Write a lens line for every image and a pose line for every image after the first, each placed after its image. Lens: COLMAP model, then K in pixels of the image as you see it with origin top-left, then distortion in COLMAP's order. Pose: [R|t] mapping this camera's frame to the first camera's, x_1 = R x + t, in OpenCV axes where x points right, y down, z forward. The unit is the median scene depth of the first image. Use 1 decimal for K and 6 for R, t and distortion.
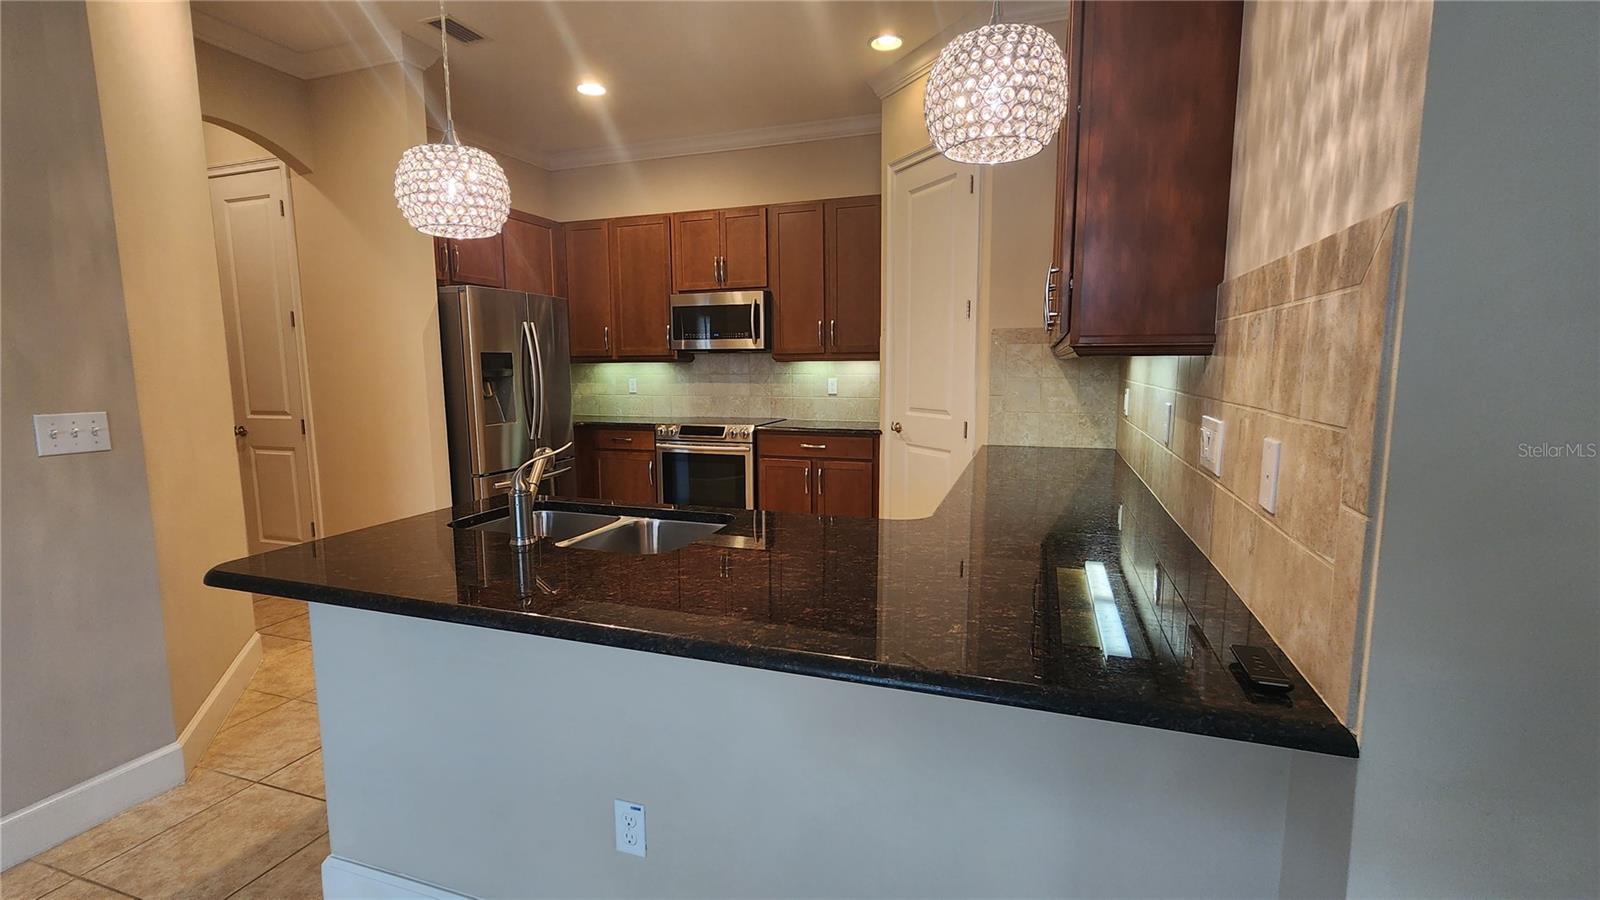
lens RADIAL K [[709.9, 0, 790.0], [0, 709.9, 453.7], [0, 0, 1]] dist [-0.000270, 0.000104]
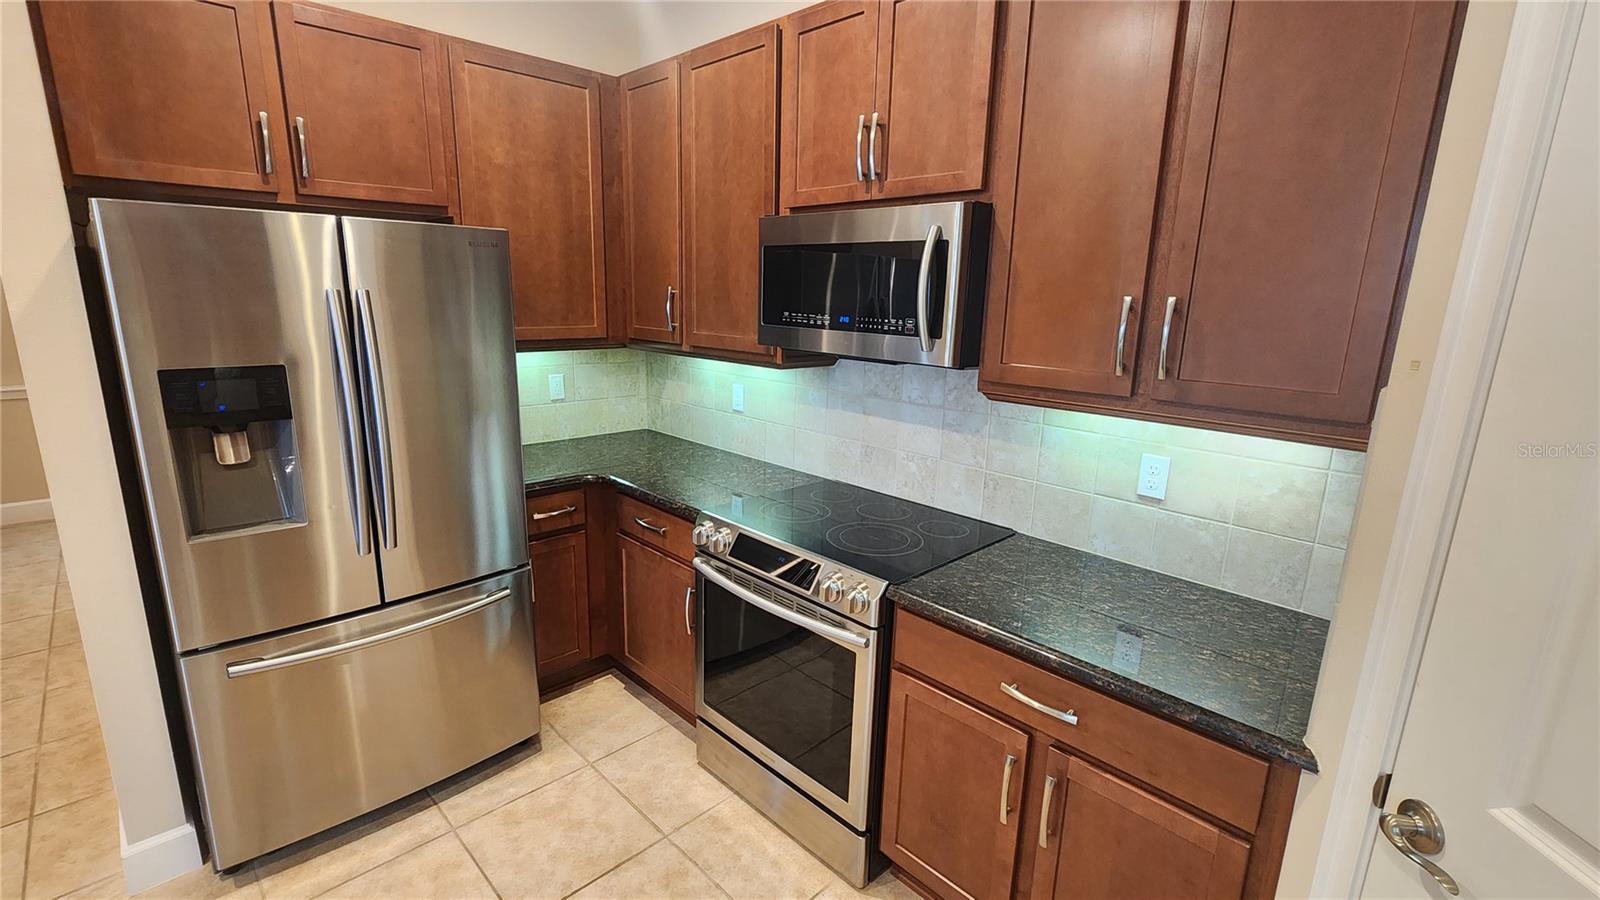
lens RADIAL K [[709.9, 0, 790.0], [0, 709.9, 453.7], [0, 0, 1]] dist [-0.000270, 0.000104]
pose [[0.892459, 0.130226, -0.431923, 0.052720], [-0.088721, 0.989397, 0.114986, -0.139398], [0.442318, -0.064300, 0.894551, 0.641334]]
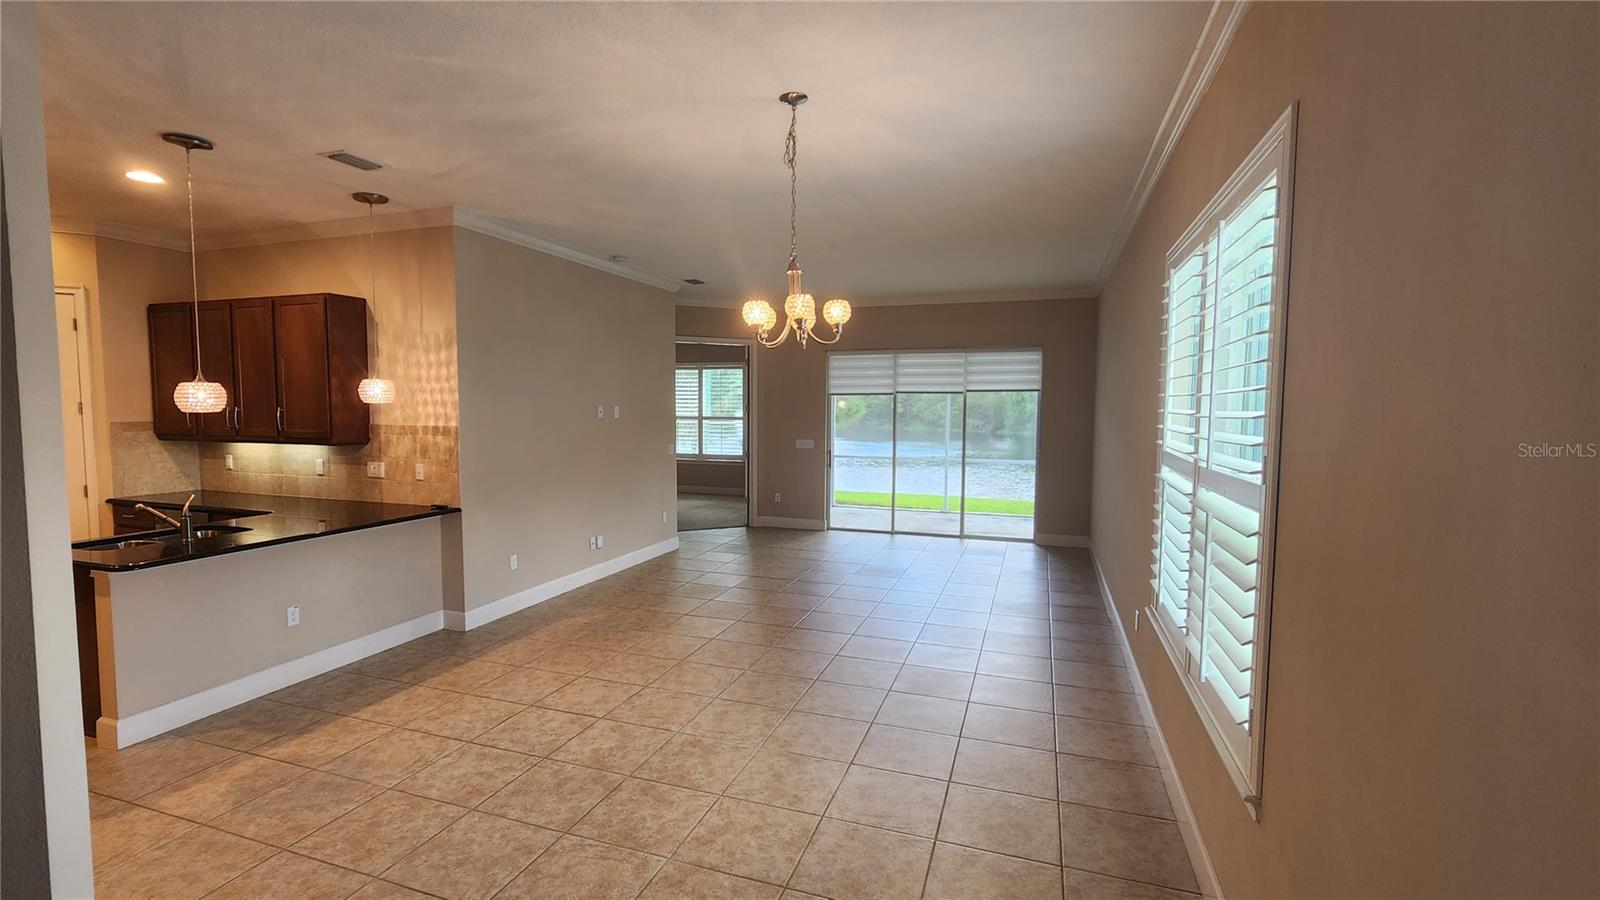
lens RADIAL K [[709.9, 0, 790.0], [0, 709.9, 453.7], [0, 0, 1]] dist [-0.000270, 0.000104]
pose [[-0.000588, -0.061848, 0.998085, -0.896431], [0.120246, 0.990839, 0.061470, -0.019092], [-0.992744, 0.120052, 0.006854, -0.326173]]
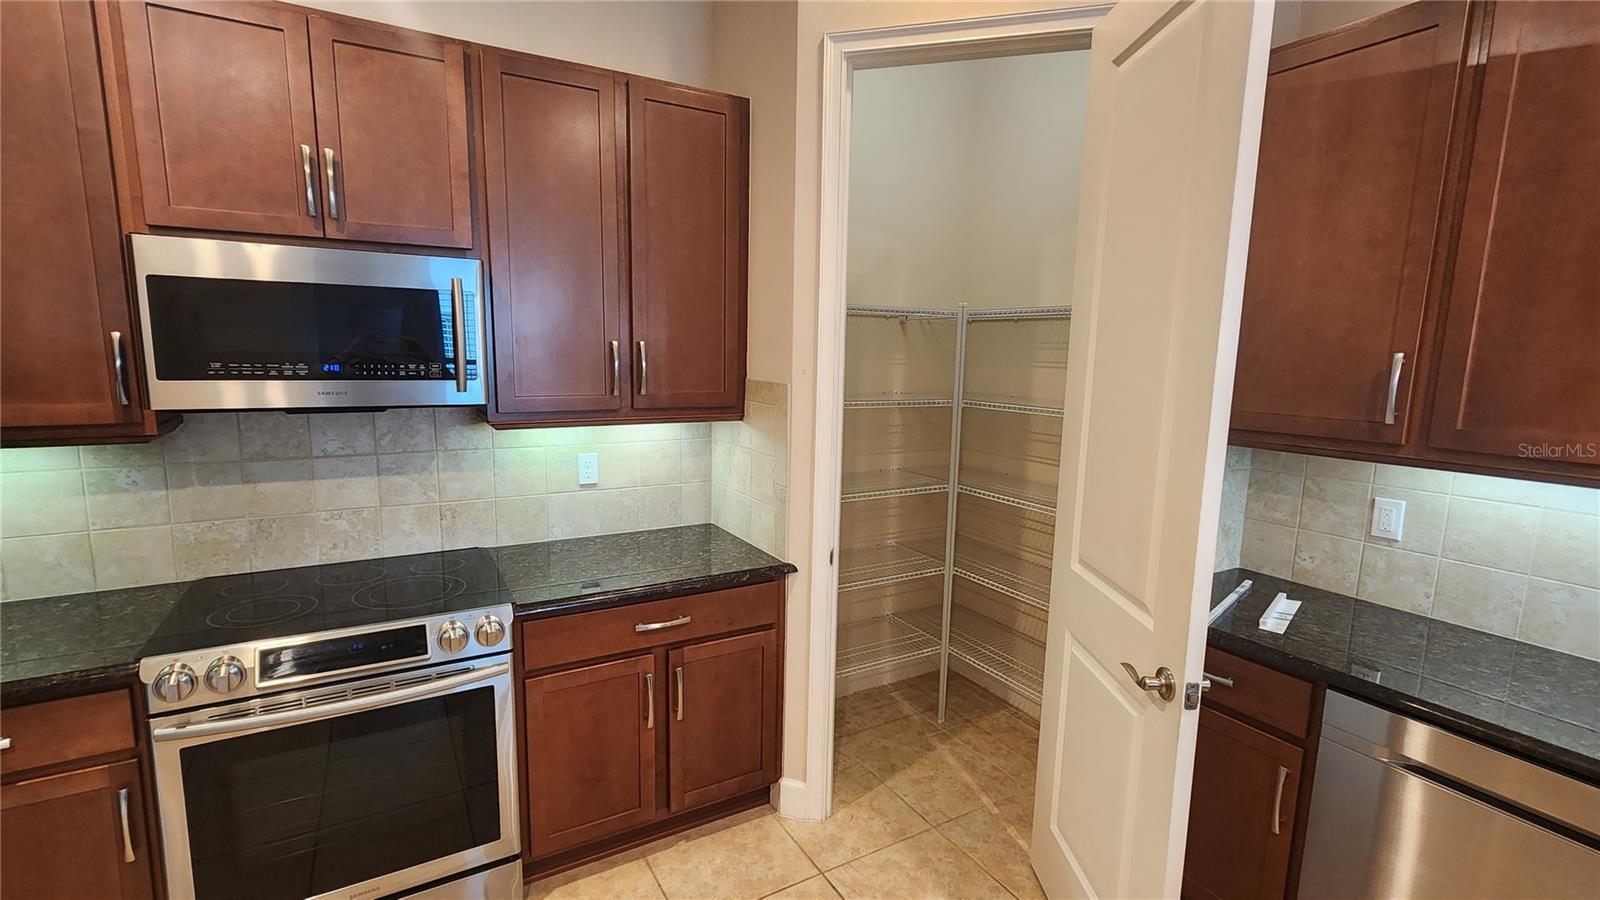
lens RADIAL K [[709.9, 0, 790.0], [0, 709.9, 453.7], [0, 0, 1]] dist [-0.000270, 0.000104]
pose [[0.652372, -0.089917, 0.752546, -0.232158], [0.074340, 0.995741, 0.054530, -0.129721], [-0.754244, 0.020370, 0.656278, 0.607967]]
